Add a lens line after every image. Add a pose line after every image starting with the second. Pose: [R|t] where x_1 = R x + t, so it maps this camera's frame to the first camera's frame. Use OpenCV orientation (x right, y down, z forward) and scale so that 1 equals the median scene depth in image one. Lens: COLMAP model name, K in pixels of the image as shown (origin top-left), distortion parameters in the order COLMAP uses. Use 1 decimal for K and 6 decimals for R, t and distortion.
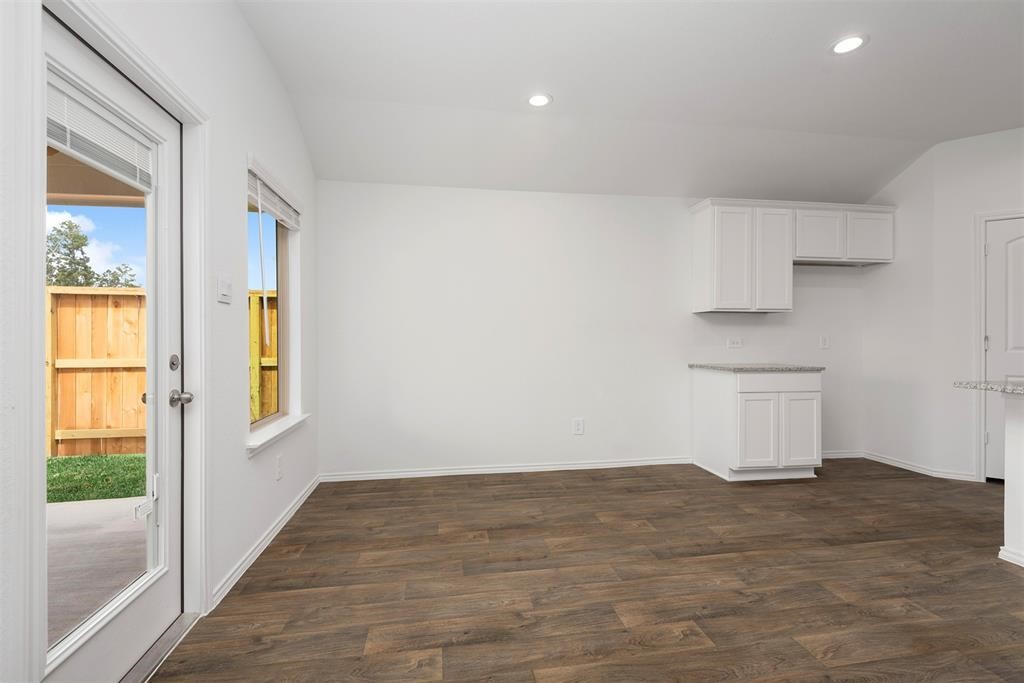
lens RADIAL K [[460.1, 0, 509.0], [0, 460.1, 338.8], [0, 0, 1]] dist [0.023647, -0.008540]
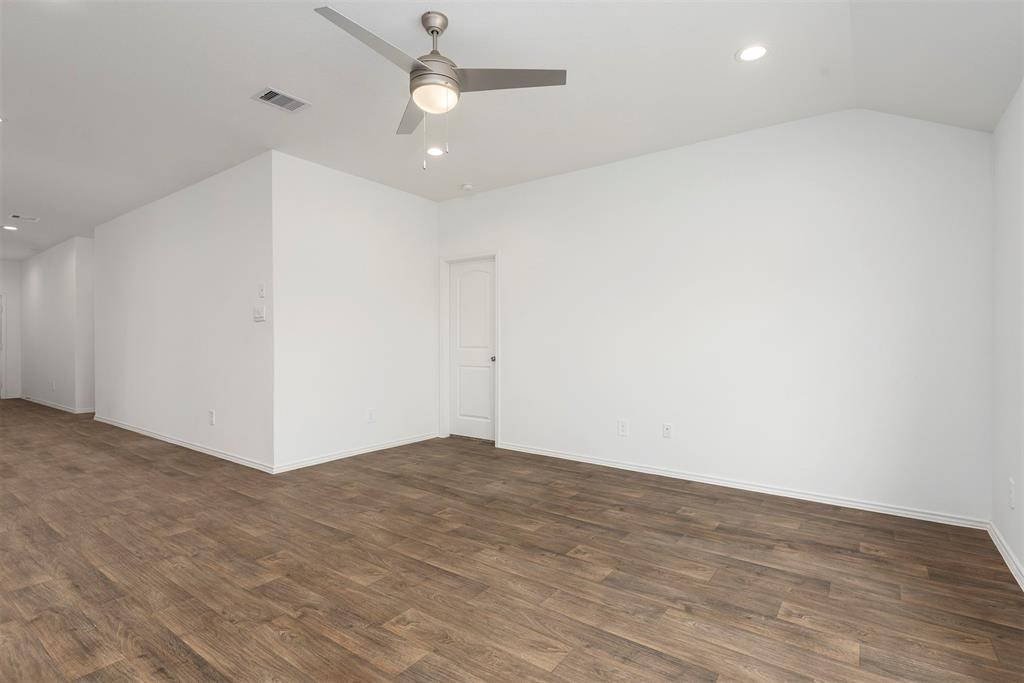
lens RADIAL K [[487.6, 0, 523.5], [0, 487.6, 337.3], [0, 0, 1]] dist [0.014244, -0.004452]
pose [[-0.718328, 0.006394, 0.695675, -0.290809], [0.001623, 0.999970, -0.007515, 0.000607], [-0.695703, -0.004269, -0.718317, 1.241519]]
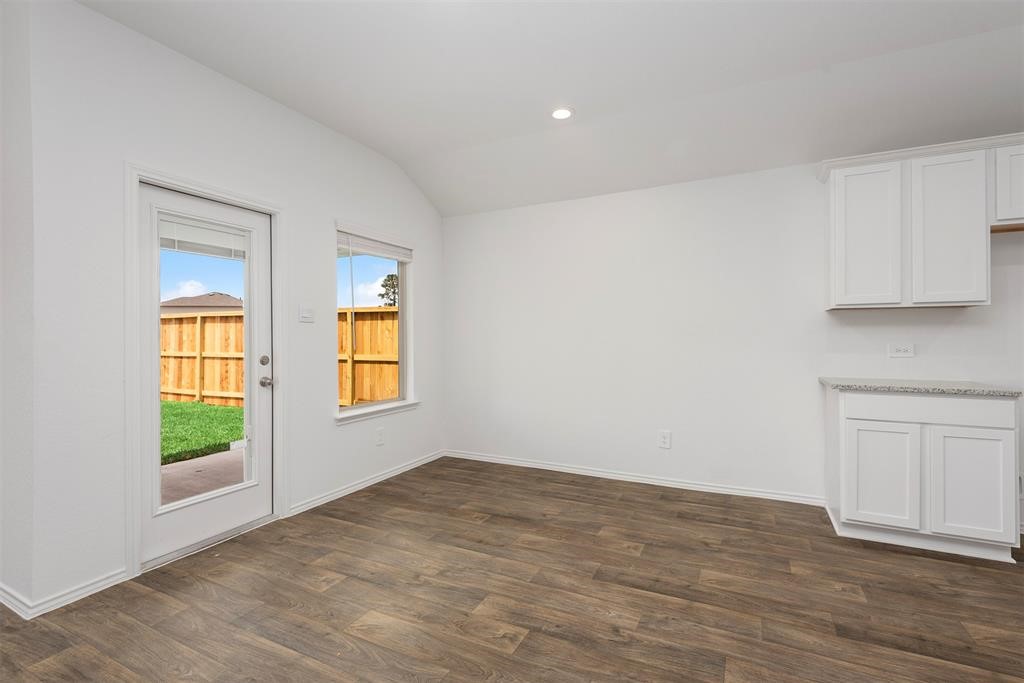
lens RADIAL K [[460.1, 0, 519.3], [0, 460.1, 337.7], [0, 0, 1]] dist [0.023647, -0.008540]
pose [[0.817642, -0.002116, -0.575722, 0.569956], [0.001092, 0.999997, -0.002123, -0.013751], [0.575725, 0.001107, 0.817642, 0.100416]]
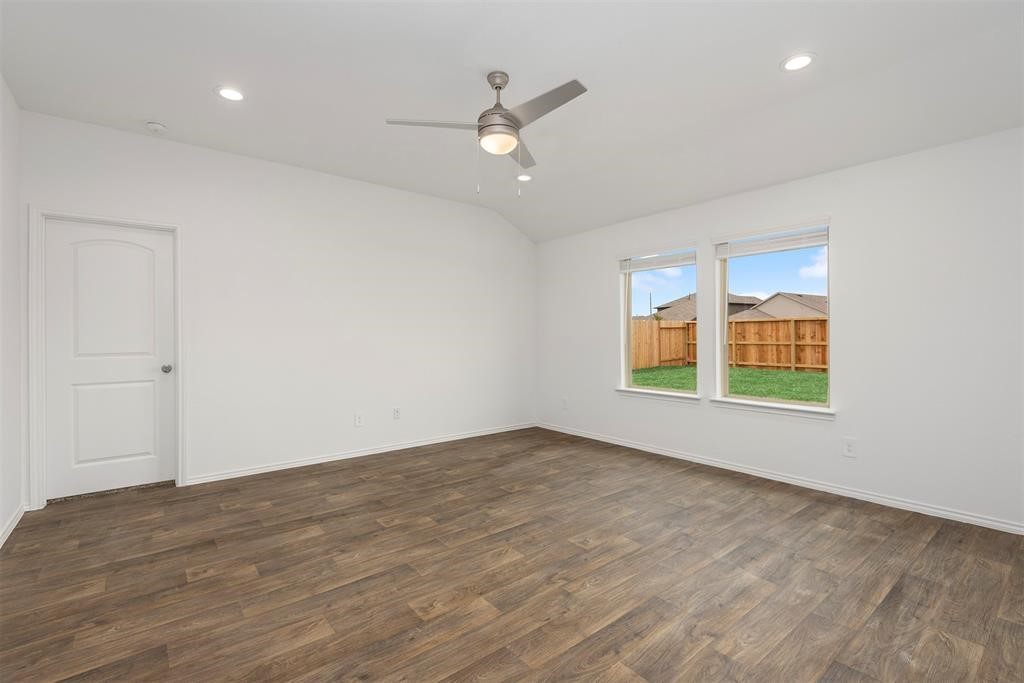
lens RADIAL K [[460.1, 0, 504.6], [0, 460.1, 338.6], [0, 0, 1]] dist [0.023647, -0.008540]
pose [[-0.870324, 0.013028, -0.492308, 0.786431], [0.013201, 0.999908, 0.003123, -0.008133], [0.492303, -0.003781, -0.870415, 1.546606]]
